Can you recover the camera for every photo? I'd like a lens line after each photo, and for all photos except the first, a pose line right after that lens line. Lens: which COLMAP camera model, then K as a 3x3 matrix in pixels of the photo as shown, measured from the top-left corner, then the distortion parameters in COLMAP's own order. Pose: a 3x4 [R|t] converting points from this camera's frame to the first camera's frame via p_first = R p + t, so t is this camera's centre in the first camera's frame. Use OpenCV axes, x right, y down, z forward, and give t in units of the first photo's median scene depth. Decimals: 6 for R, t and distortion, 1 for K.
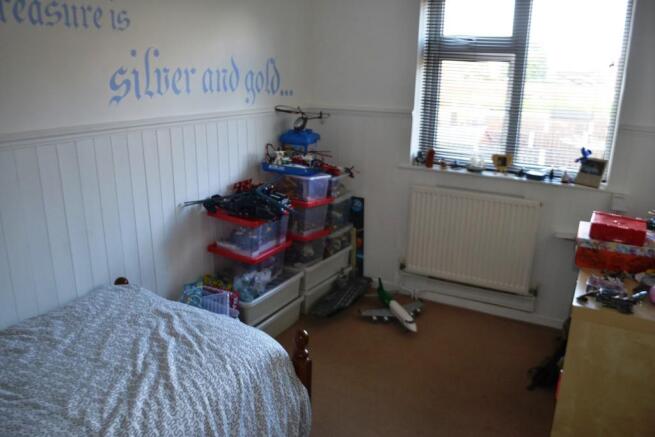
lens RADIAL K [[522.4, 0, 327.3], [0, 522.4, 218.8], [0, 0, 1]] dist [-0.065852, -0.003614]
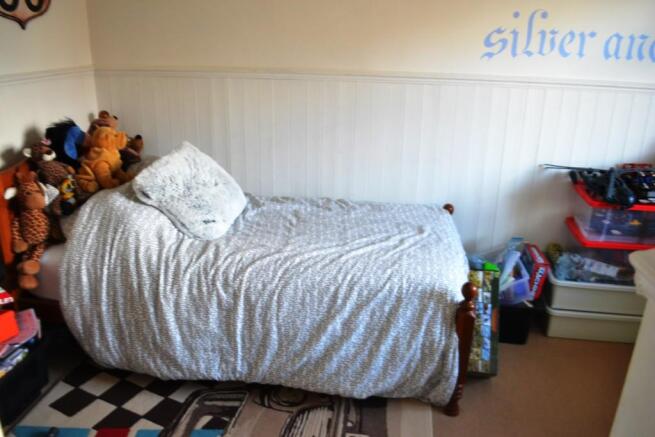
lens RADIAL K [[522.4, 0, 327.2], [0, 522.4, 217.6], [0, 0, 1]] dist [-0.065852, -0.003614]
pose [[0.356959, 0.303060, -0.883592, 0.567547], [-0.270700, 0.938880, 0.212664, -0.036493], [0.894037, 0.163276, 0.417180, 0.242888]]
